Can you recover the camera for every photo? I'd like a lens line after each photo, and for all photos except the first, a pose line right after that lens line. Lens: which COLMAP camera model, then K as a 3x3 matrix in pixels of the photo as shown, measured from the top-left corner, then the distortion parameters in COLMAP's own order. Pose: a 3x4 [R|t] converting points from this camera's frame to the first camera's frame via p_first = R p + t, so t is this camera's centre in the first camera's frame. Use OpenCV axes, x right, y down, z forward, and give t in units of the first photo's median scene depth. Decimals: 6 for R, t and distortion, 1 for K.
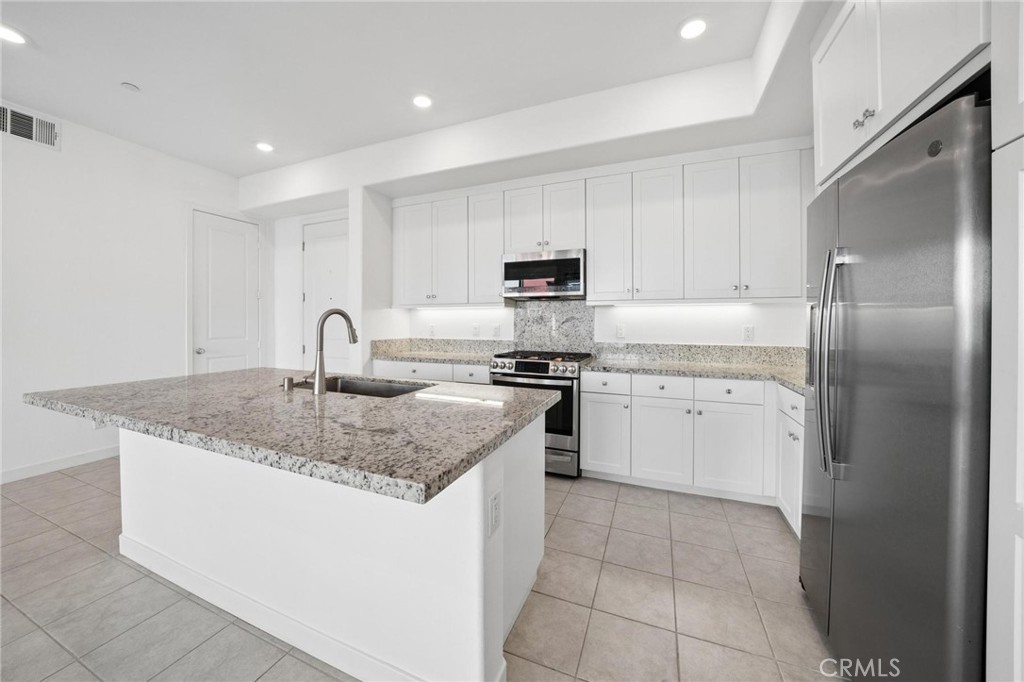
lens RADIAL K [[357.2, 0, 507.8], [0, 357.2, 325.5], [0, 0, 1]] dist [-0.017578, 0.000323]
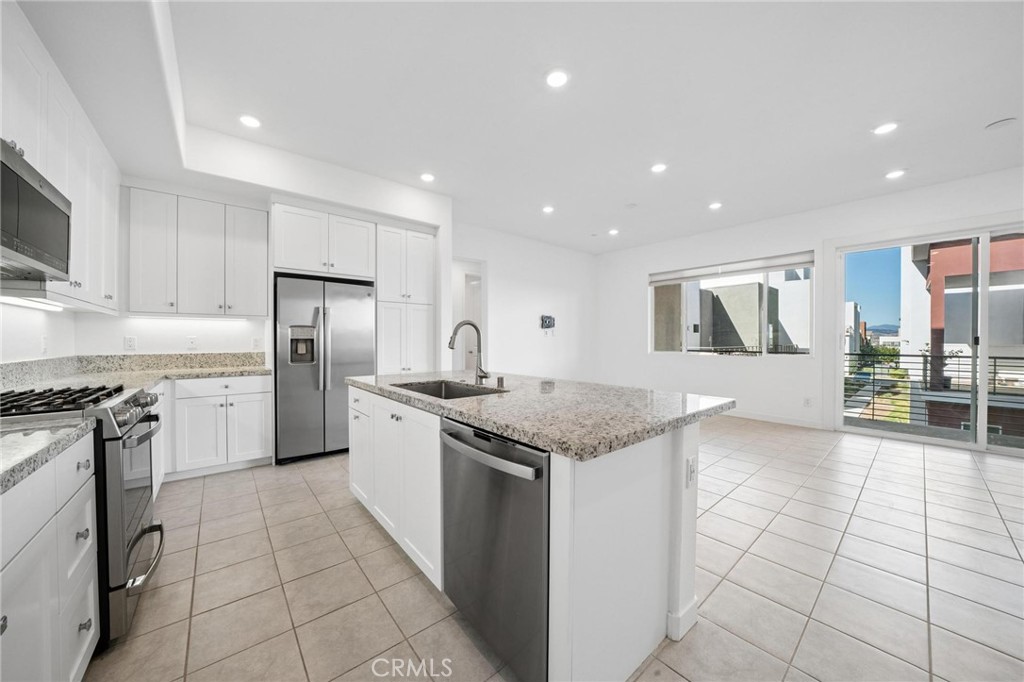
lens RADIAL K [[357.2, 0, 509.4], [0, 357.2, 339.9], [0, 0, 1]] dist [-0.017578, 0.000323]
pose [[-0.882038, -0.002792, 0.471171, -0.659108], [0.001294, 0.999964, 0.008348, 0.004858], [-0.471177, 0.007973, -0.882002, 1.110309]]
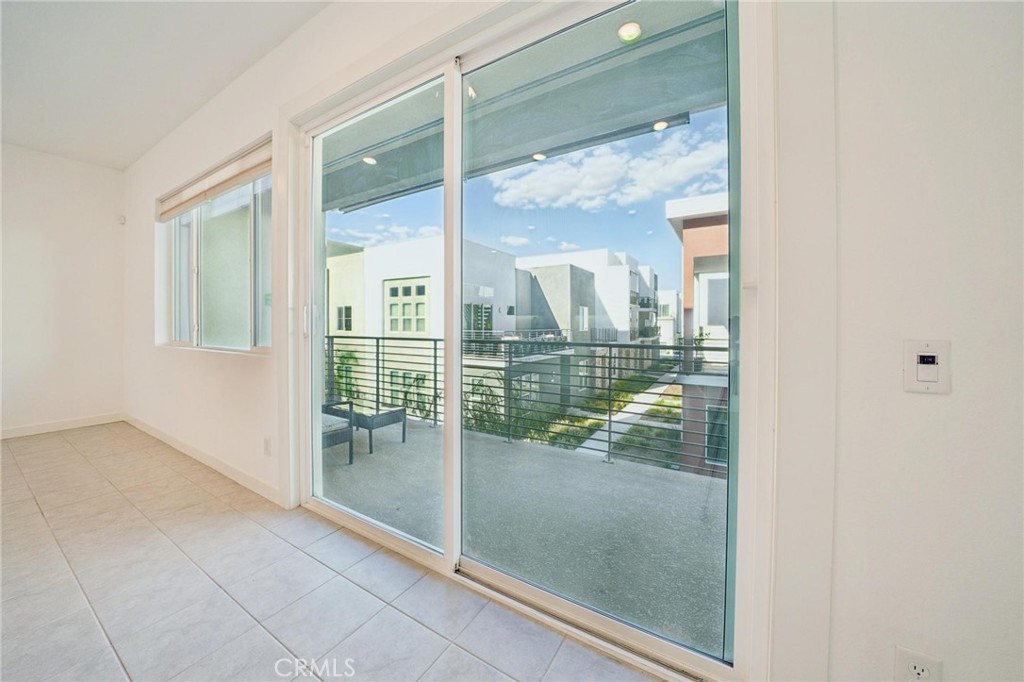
lens RADIAL K [[357.2, 0, 527.3], [0, 357.2, 325.5], [0, 0, 1]] dist [-0.017578, 0.000323]
pose [[-0.991325, -0.015059, 0.130565, -1.717592], [-0.013049, 0.999783, 0.016236, 0.007068], [-0.130781, 0.014392, -0.991307, -0.135786]]
